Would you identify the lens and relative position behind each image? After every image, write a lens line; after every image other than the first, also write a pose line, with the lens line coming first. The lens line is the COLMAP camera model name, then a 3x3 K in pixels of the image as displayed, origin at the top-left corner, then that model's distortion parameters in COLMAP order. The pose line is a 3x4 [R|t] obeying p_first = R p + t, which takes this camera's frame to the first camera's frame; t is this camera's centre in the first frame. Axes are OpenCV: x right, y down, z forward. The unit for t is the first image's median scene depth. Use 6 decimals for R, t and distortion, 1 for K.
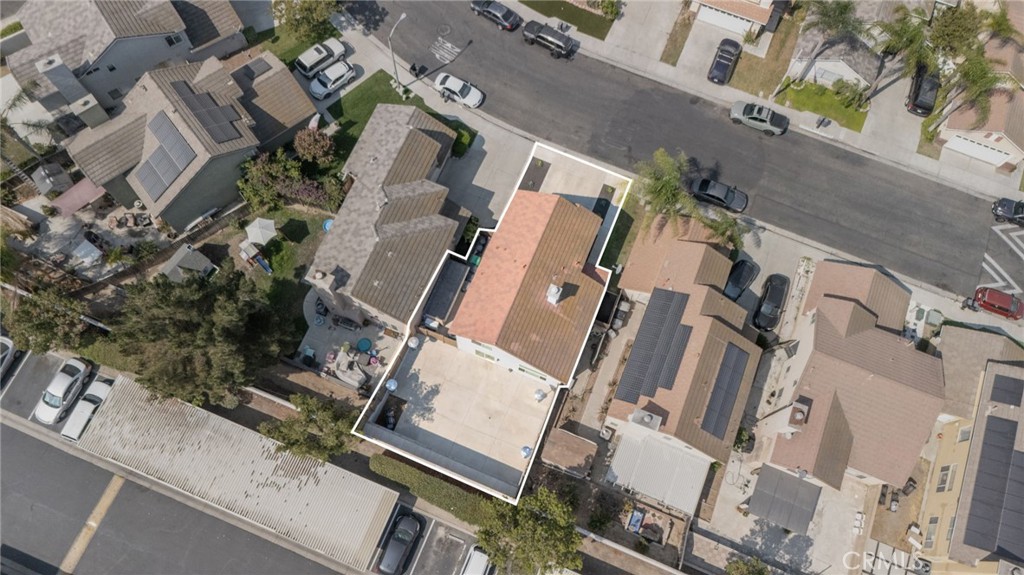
lens RADIAL K [[770.2, 0, 510.8], [0, 770.2, 283.9], [0, 0, 1]] dist [0.047652, -0.031855]
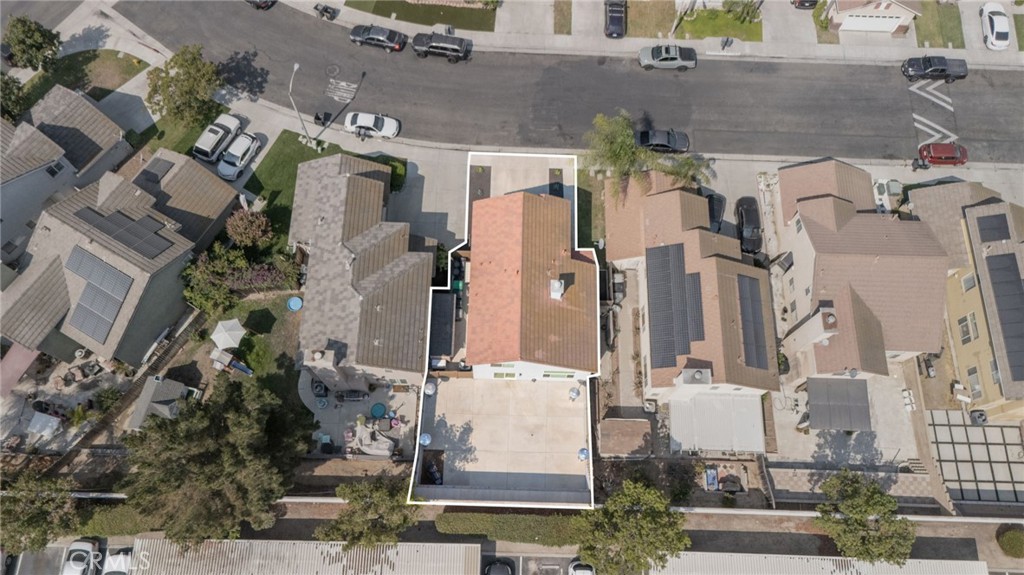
lens RADIAL K [[770.2, 0, 510.7], [0, 770.2, 283.3], [0, 0, 1]] dist [0.047652, -0.031855]
pose [[0.932794, -0.337584, 0.126226, -0.104911], [0.339404, 0.940611, 0.007462, -0.017986], [-0.121248, 0.035881, 0.991973, 0.047128]]
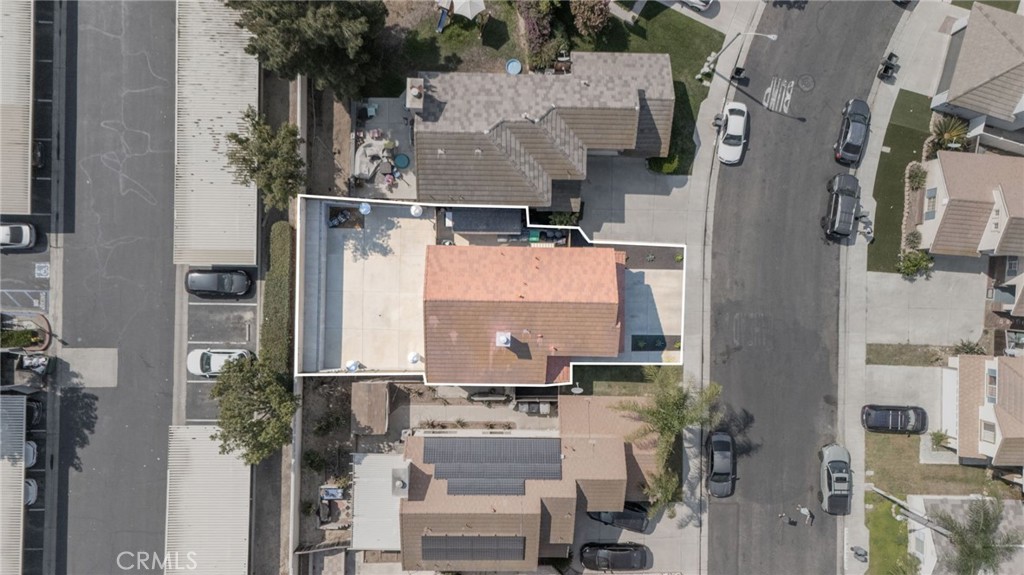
lens RADIAL K [[770.2, 0, 508.9], [0, 770.2, 285.5], [0, 0, 1]] dist [0.047652, -0.031855]
pose [[0.367523, 0.929586, -0.028233, 0.022830], [-0.883647, 0.358504, 0.301068, -0.257167], [0.289990, -0.085702, 0.953185, 0.134397]]
